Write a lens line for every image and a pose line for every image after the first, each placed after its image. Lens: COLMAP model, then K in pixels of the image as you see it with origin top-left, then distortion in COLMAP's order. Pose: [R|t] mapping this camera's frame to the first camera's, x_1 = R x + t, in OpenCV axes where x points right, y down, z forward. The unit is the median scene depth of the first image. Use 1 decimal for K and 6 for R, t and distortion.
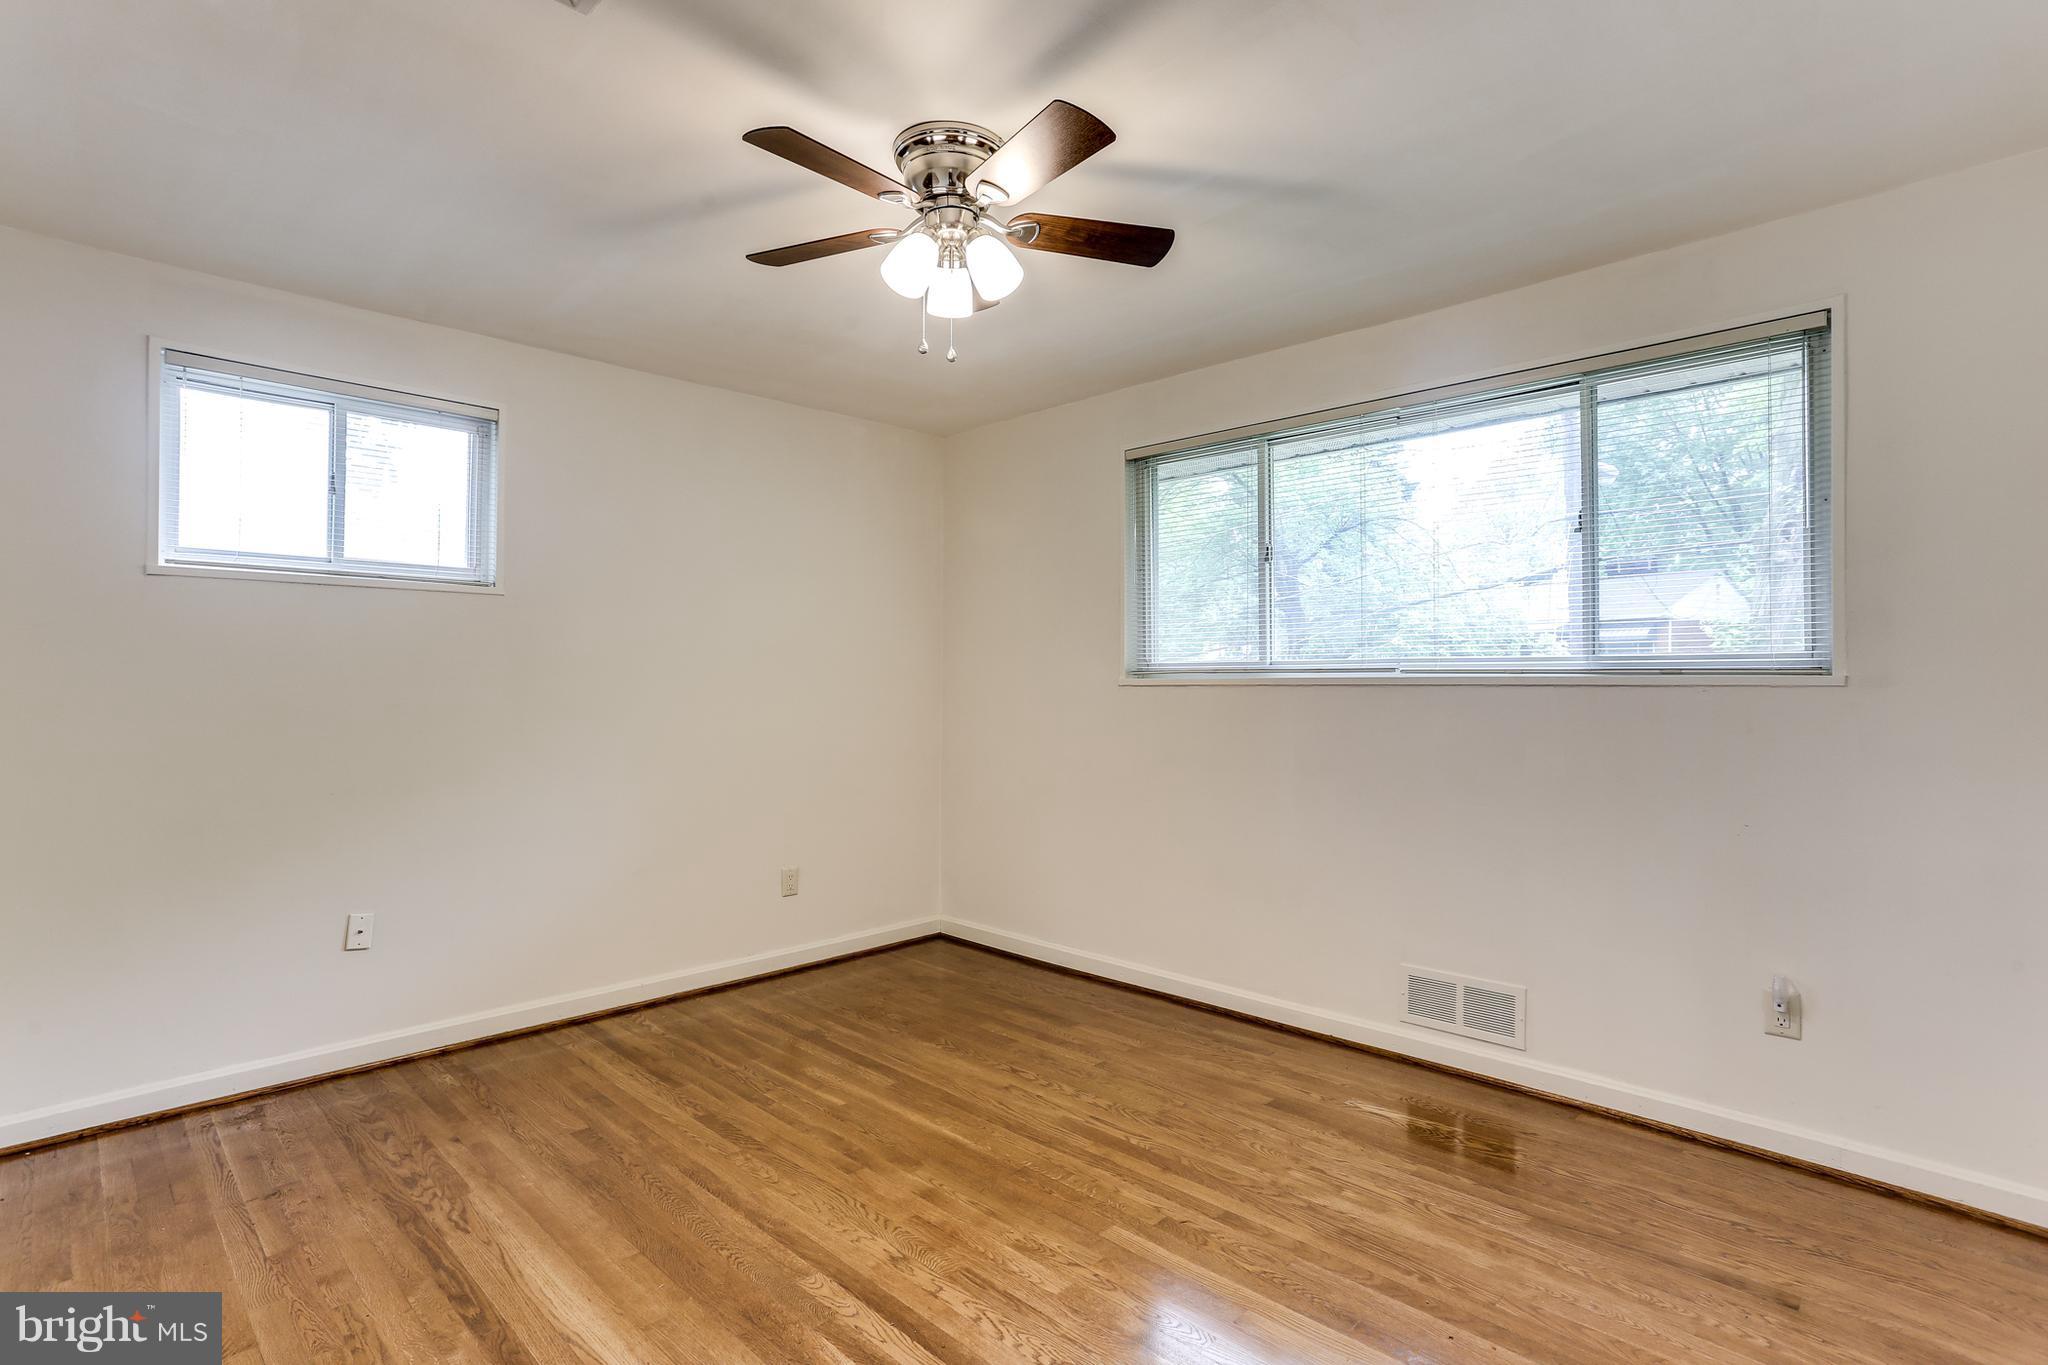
lens RADIAL K [[1019.4, 0, 1023.0], [0, 1019.4, 675.0], [0, 0, 1]] dist [-0.045054, 0.027776]
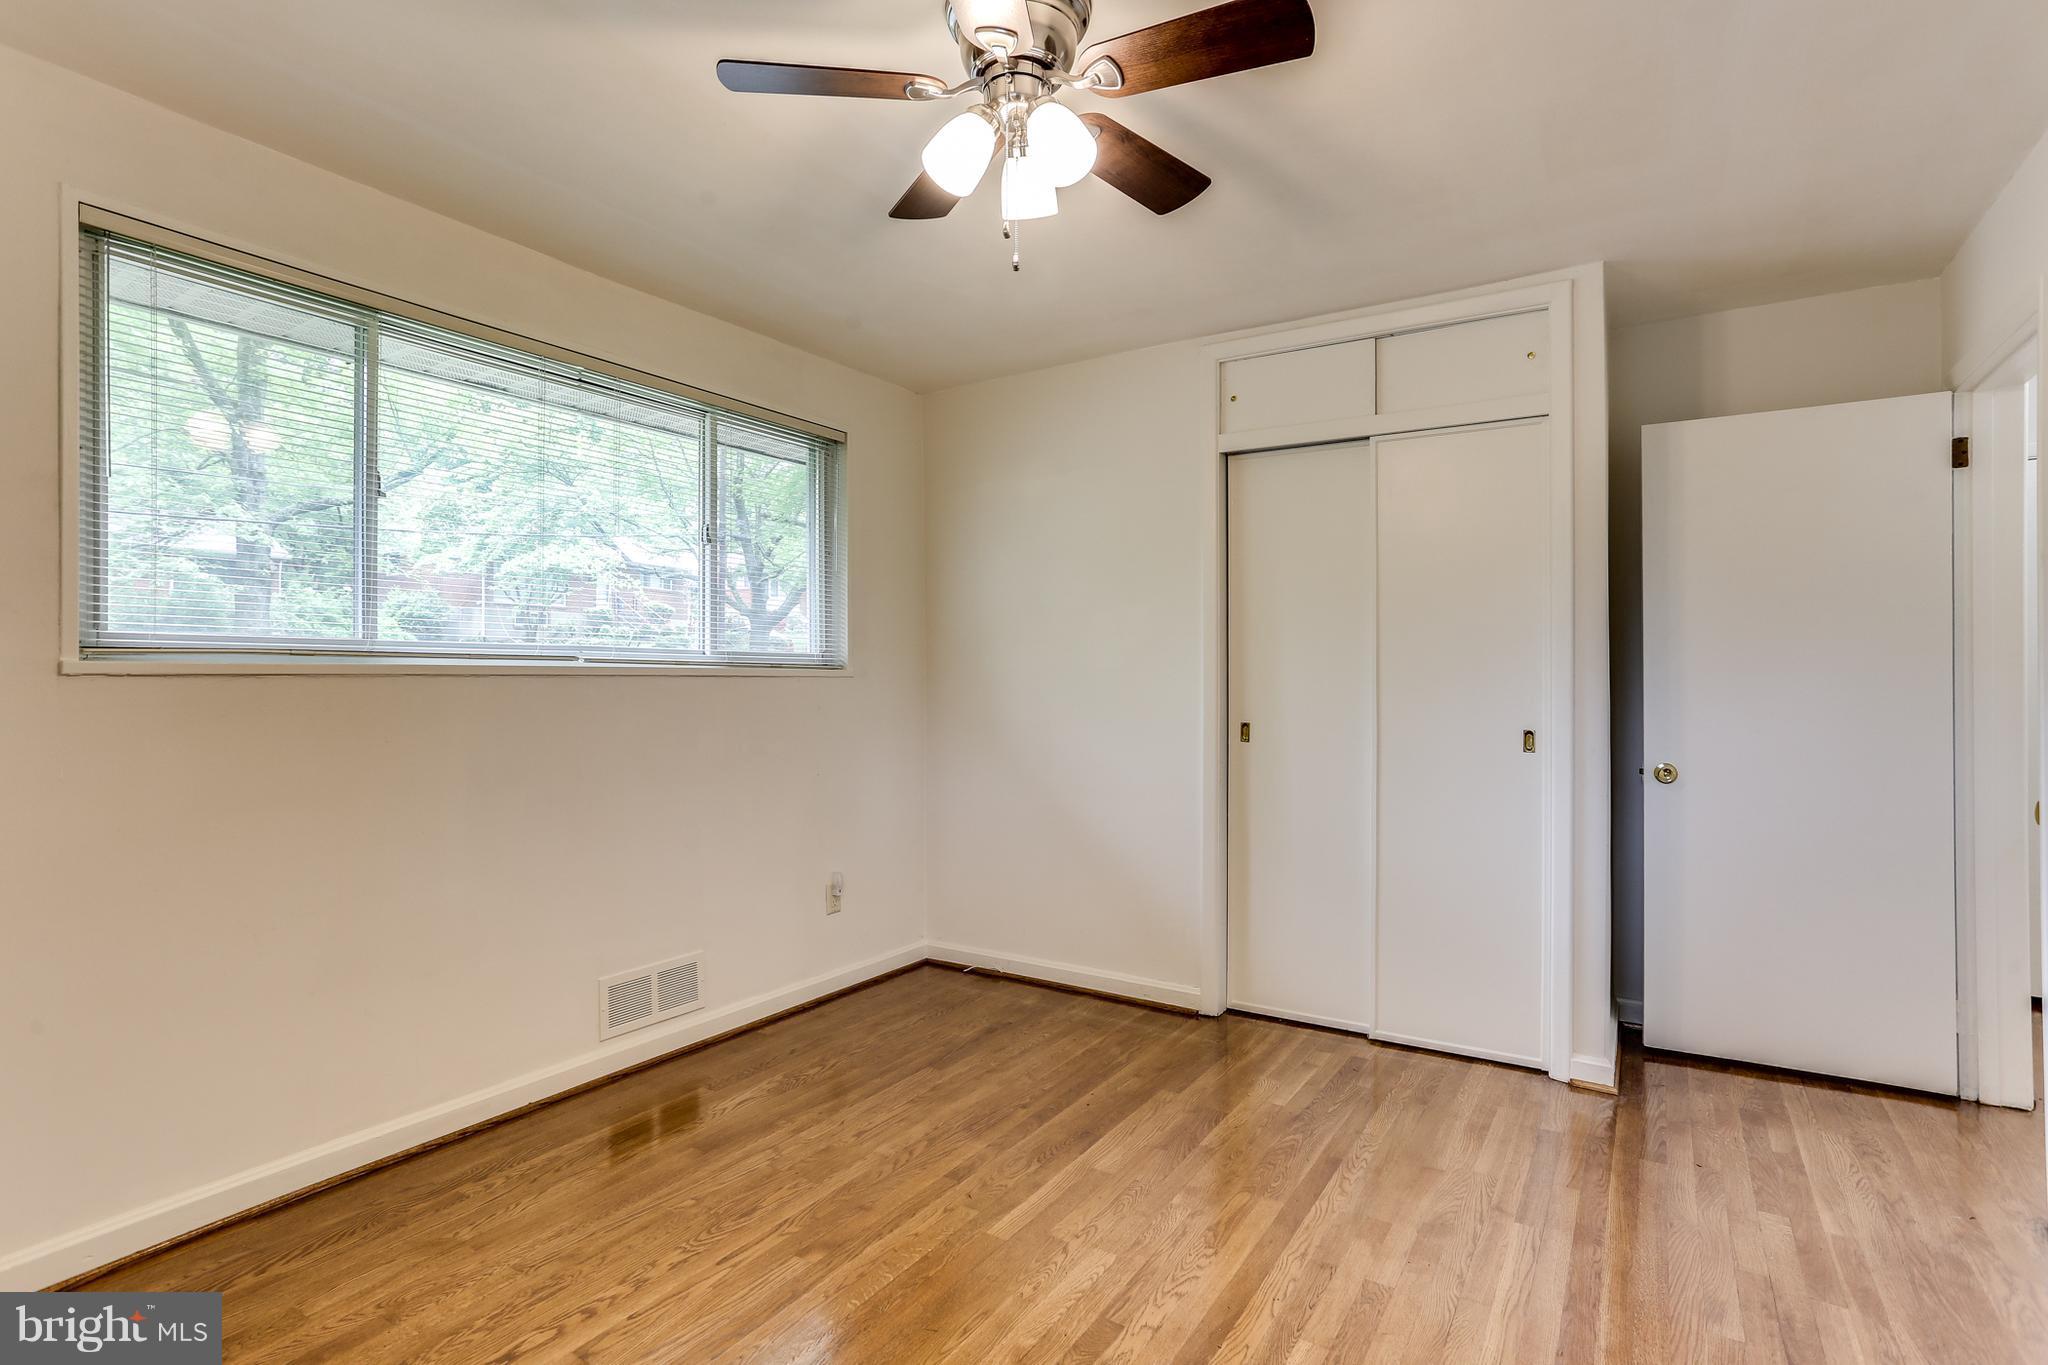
lens RADIAL K [[1019.4, 0, 1023.0], [0, 1019.4, 675.0], [0, 0, 1]] dist [-0.045054, 0.027776]
pose [[-0.224288, 0.002993, 0.974518, -0.641359], [-0.011177, 0.999922, -0.005643, 0.011275], [-0.974459, -0.012158, -0.224237, 0.884278]]
